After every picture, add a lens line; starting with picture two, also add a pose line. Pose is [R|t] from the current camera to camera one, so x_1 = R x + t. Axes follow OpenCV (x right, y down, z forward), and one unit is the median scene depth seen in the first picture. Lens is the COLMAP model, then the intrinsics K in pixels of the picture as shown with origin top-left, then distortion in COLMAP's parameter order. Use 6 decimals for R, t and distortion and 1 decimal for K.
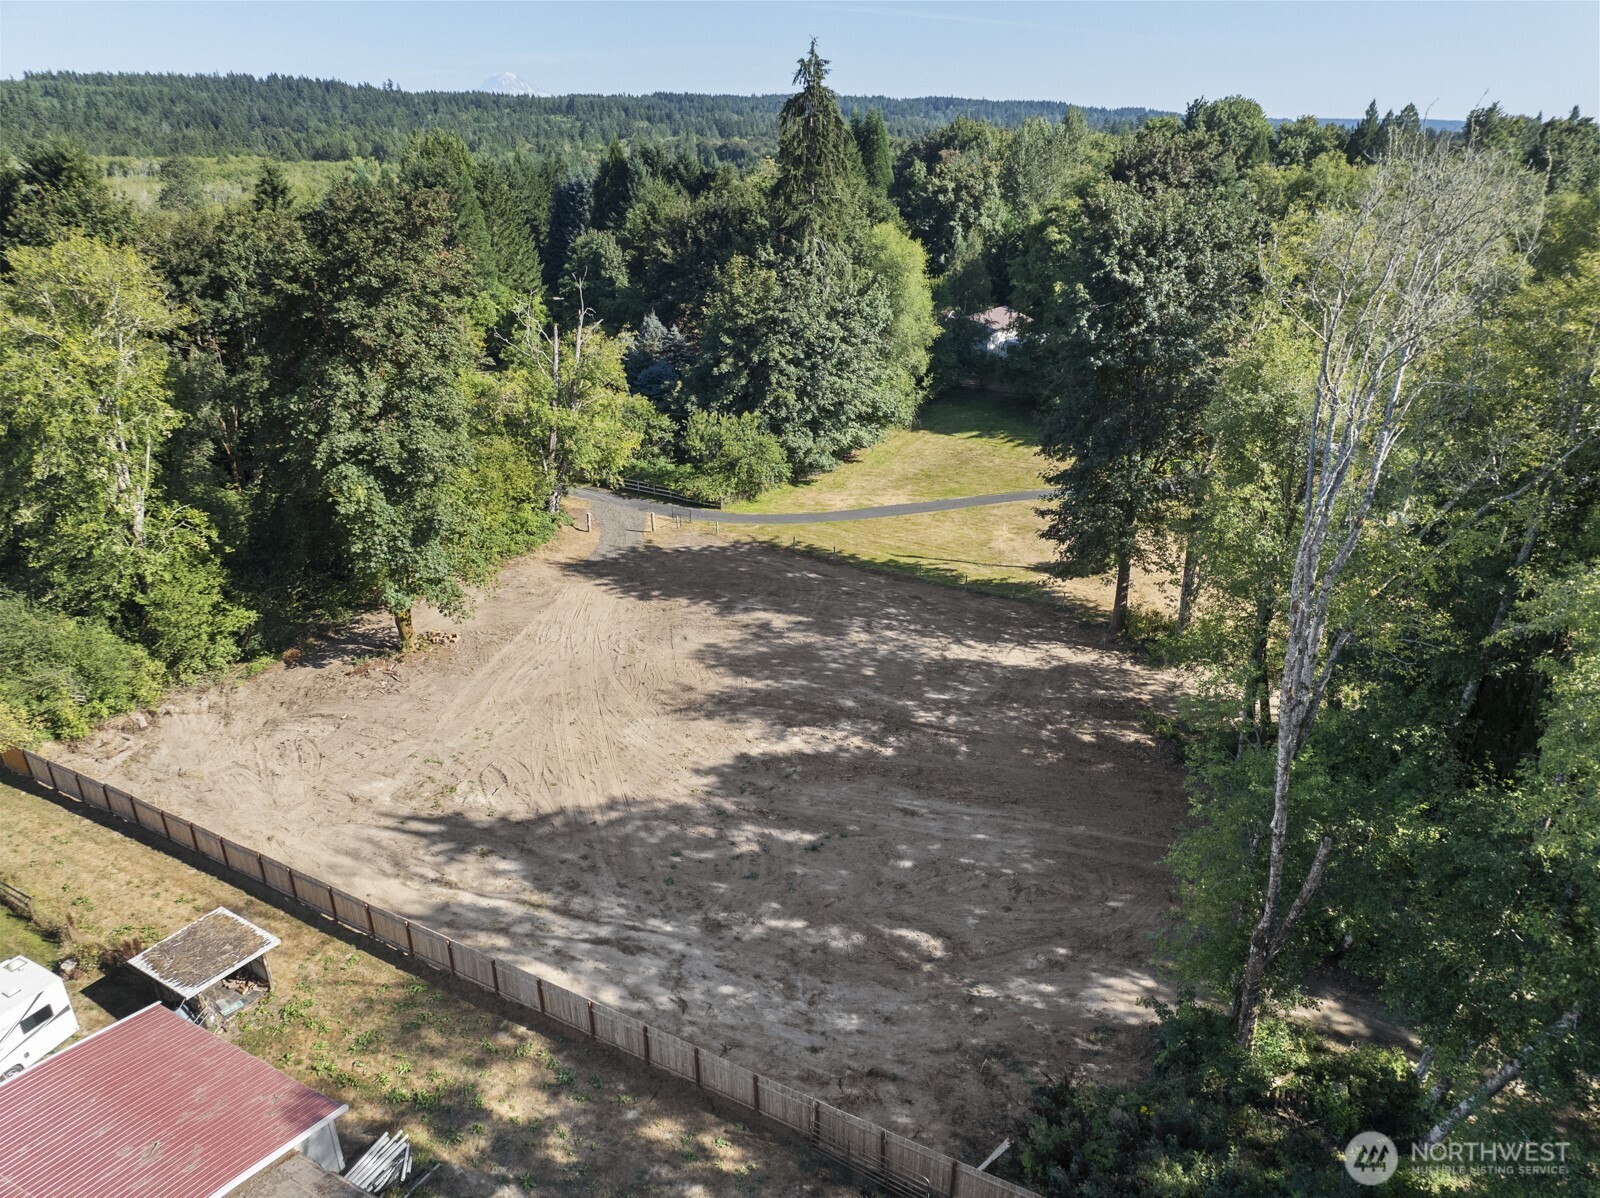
lens RADIAL K [[1117.0, 0, 829.7], [0, 1117.0, 607.4], [0, 0, 1]] dist [-0.020507, 0.002112]
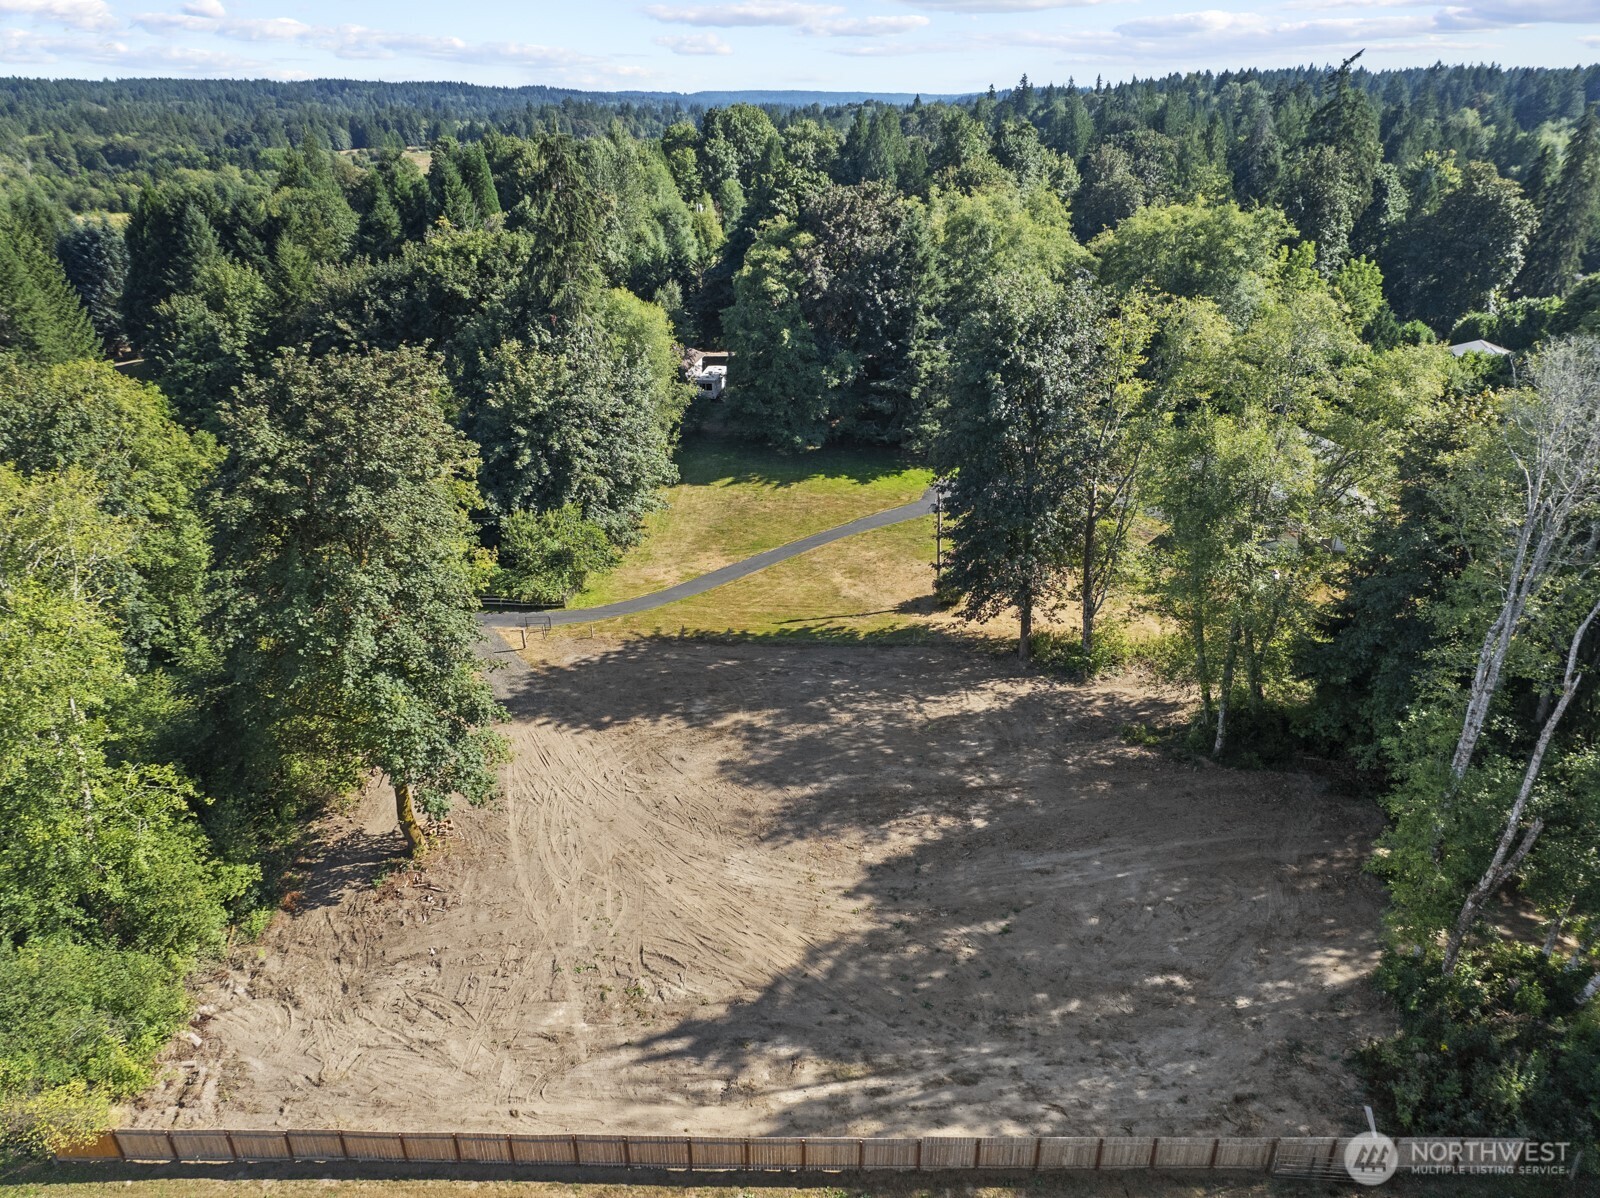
lens RADIAL K [[1115.0, 0, 800.0], [0, 1115.0, 599.0], [0, 0, 1]] dist [-0.046983, 0.036897]
pose [[0.887091, -0.195399, 0.418196, -0.437314], [0.188808, 0.980327, 0.057545, -0.154726], [-0.421213, 0.027911, 0.906532, 0.060332]]
